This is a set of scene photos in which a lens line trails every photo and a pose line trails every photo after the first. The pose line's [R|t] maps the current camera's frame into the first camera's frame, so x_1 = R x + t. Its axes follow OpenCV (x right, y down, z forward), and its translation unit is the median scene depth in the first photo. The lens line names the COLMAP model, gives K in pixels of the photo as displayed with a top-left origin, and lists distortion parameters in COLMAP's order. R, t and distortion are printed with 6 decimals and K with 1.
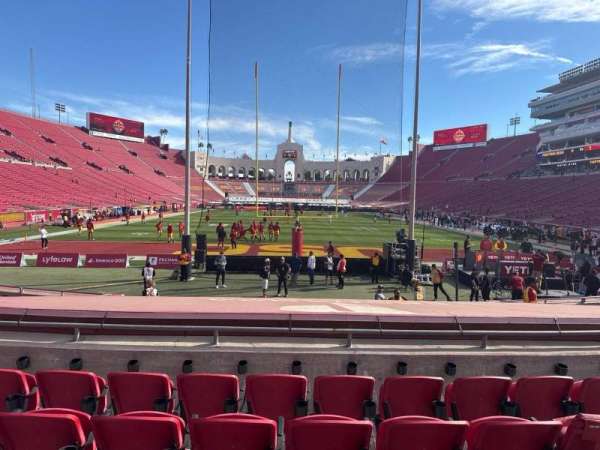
lens RADIAL K [[422.8, 0, 297.3], [0, 422.8, 227.5], [0, 0, 1]] dist [0.106996, -0.134975]
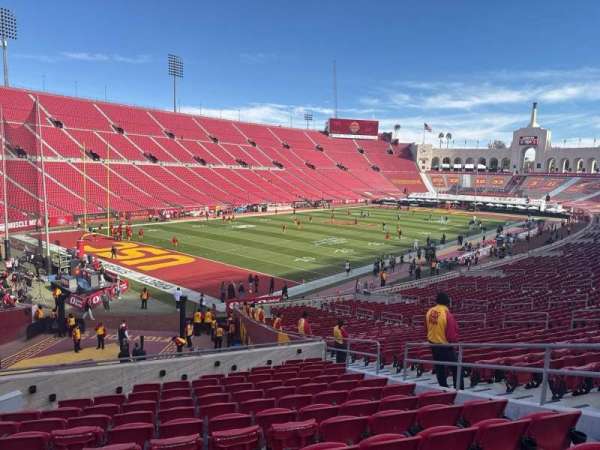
lens RADIAL K [[425.1, 0, 299.8], [0, 425.1, 225.2], [0, 0, 1]] dist [0.074002, -0.100435]
pose [[0.748685, 0.080959, -0.657964, 0.250098], [-0.056199, 0.996693, 0.058691, -0.029839], [0.660539, -0.006964, 0.750759, 0.031428]]
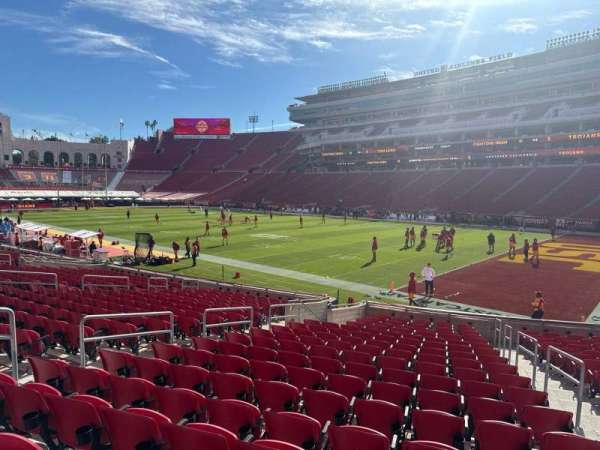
lens RADIAL K [[413.5, 0, 301.2], [0, 413.5, 237.2], [0, 0, 1]] dist [0.066273, -0.091119]
pose [[0.671873, -0.096812, 0.734312, -0.224840], [0.051801, 0.995135, 0.083803, -0.020659], [-0.738853, -0.018268, 0.673619, 0.146180]]
